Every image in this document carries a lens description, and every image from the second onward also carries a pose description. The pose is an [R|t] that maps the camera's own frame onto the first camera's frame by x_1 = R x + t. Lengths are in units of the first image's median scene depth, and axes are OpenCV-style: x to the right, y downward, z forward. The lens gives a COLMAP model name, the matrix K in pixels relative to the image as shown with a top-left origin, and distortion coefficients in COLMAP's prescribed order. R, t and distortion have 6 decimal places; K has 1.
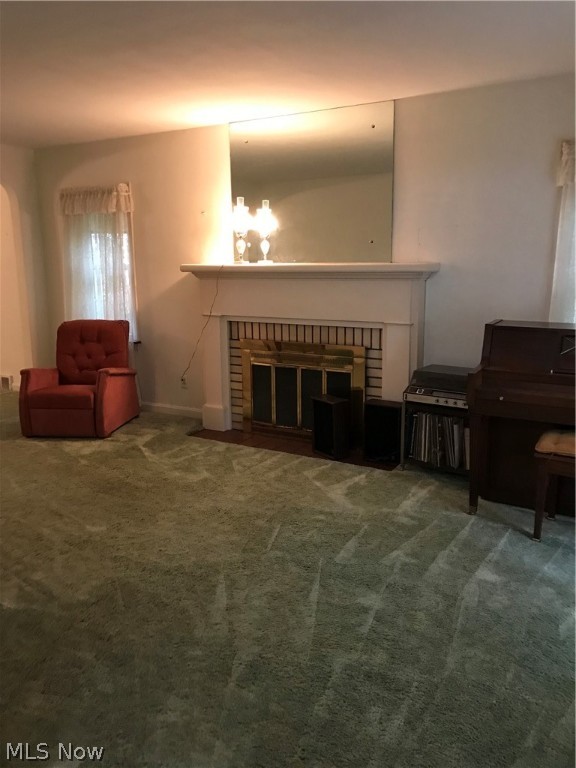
lens RADIAL K [[625.7, 0, 289.1], [0, 625.7, 384.5], [0, 0, 1]] dist [0.038226, -0.035776]
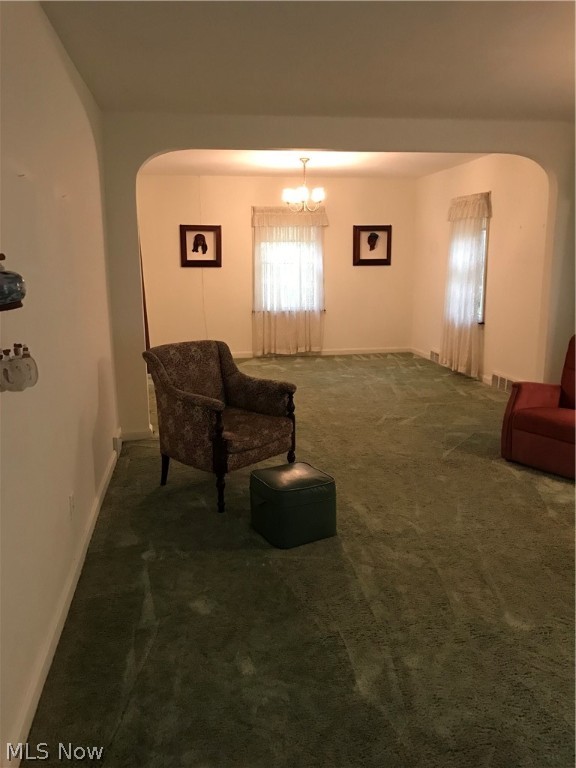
lens RADIAL K [[625.7, 0, 286.7], [0, 625.7, 384.6], [0, 0, 1]] dist [0.038226, -0.035776]
pose [[0.652102, 0.156634, -0.741774, 0.015674], [-0.154411, 0.985356, 0.072325, -0.050525], [0.742240, 0.067375, 0.666739, 0.289333]]
